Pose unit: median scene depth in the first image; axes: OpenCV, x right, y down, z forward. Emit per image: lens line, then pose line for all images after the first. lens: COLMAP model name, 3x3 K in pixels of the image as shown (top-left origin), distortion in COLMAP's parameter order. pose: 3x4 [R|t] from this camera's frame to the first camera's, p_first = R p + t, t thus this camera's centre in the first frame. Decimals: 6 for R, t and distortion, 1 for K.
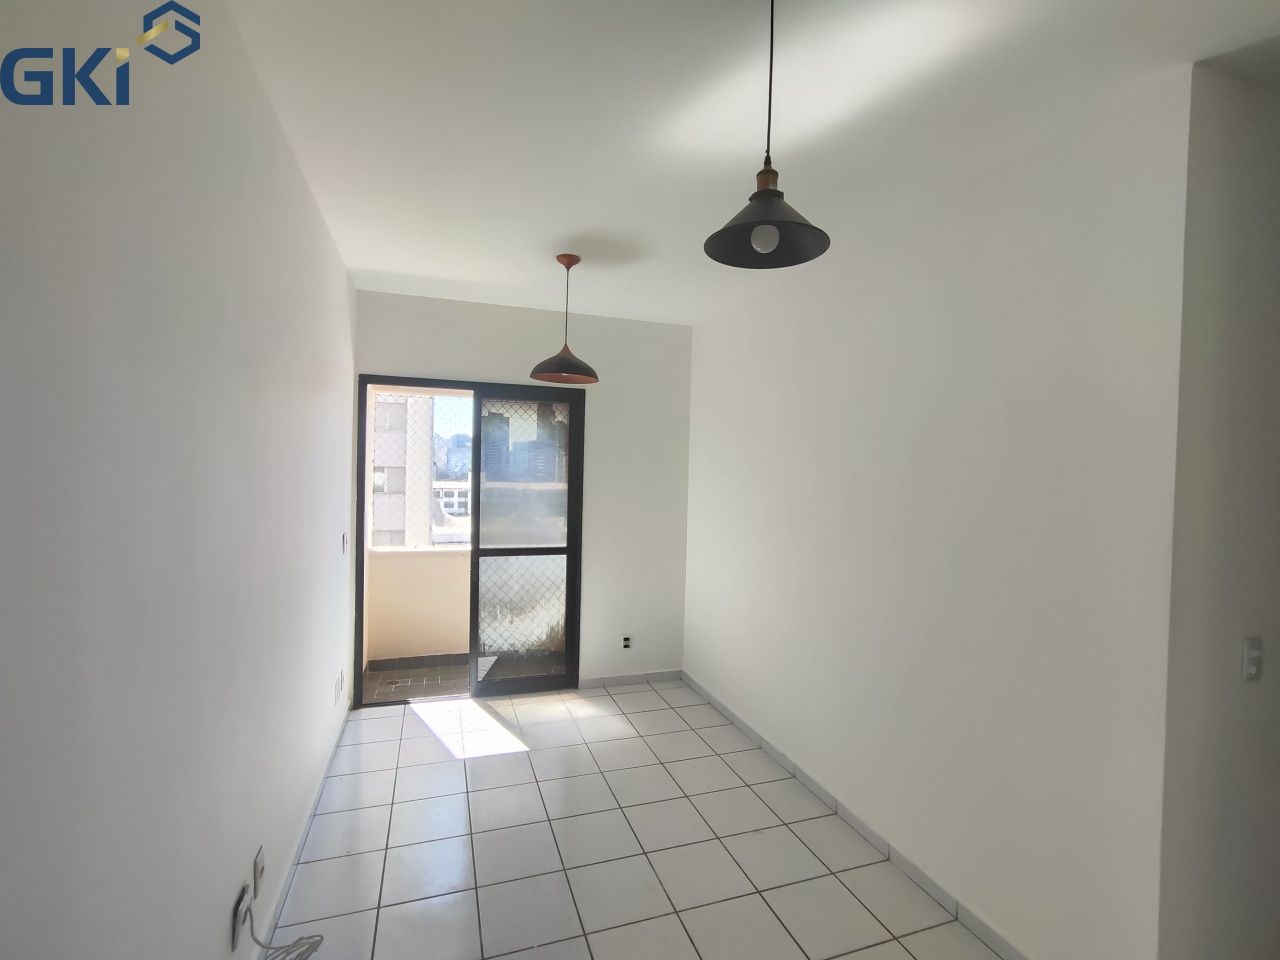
lens RADIAL K [[589.6, 0, 630.6], [0, 589.6, 483.2], [0, 0, 1]] dist [0.002893, 0.003498]
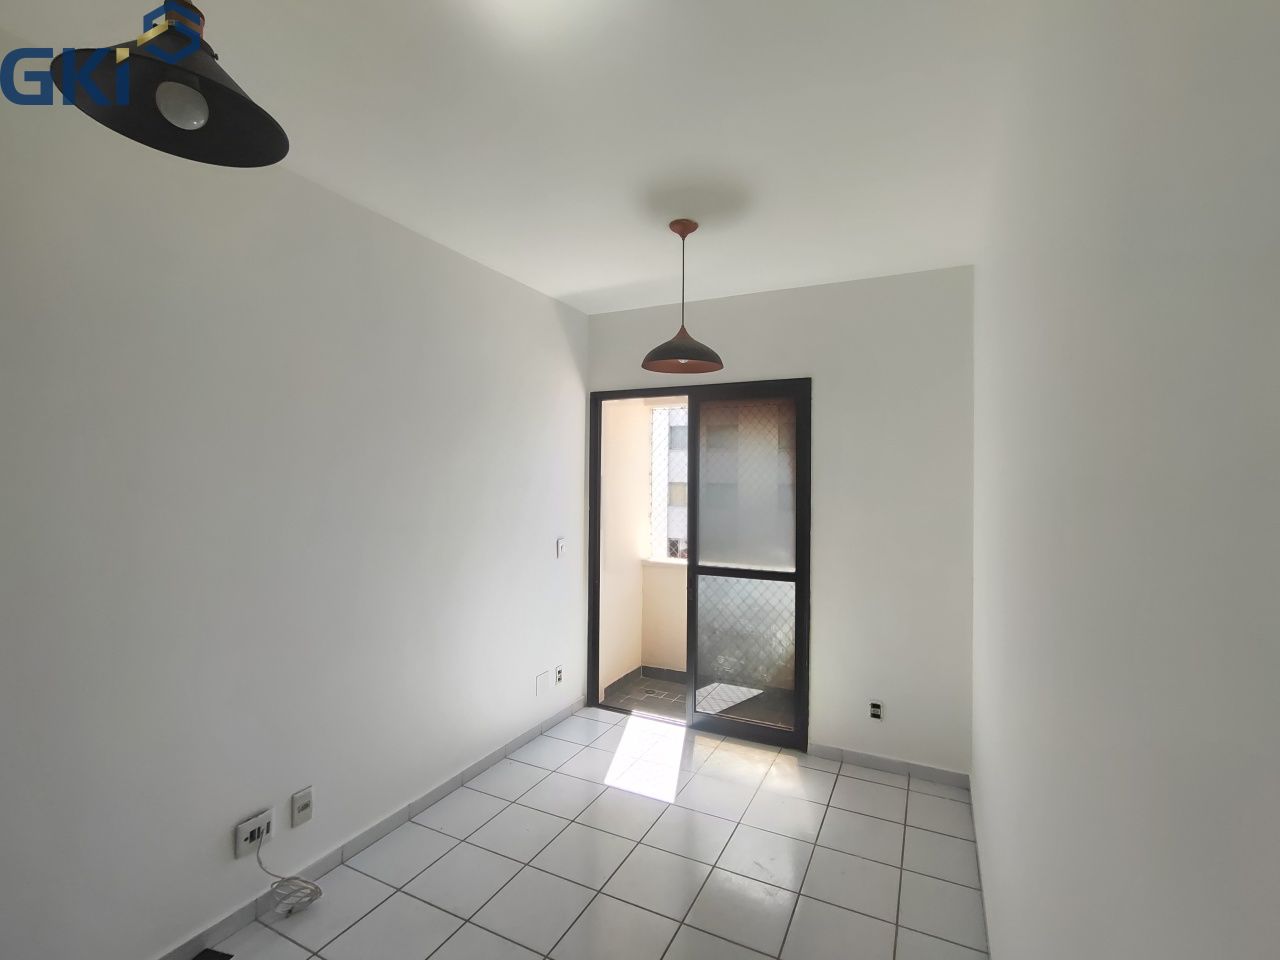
lens RADIAL K [[589.6, 0, 636.7], [0, 589.6, 480.5], [0, 0, 1]] dist [0.002893, 0.003498]
pose [[0.709158, -0.017990, -0.704820, 0.324790], [-0.008185, 0.999397, -0.033744, 0.010540], [0.705002, 0.029699, 0.708584, 0.273304]]
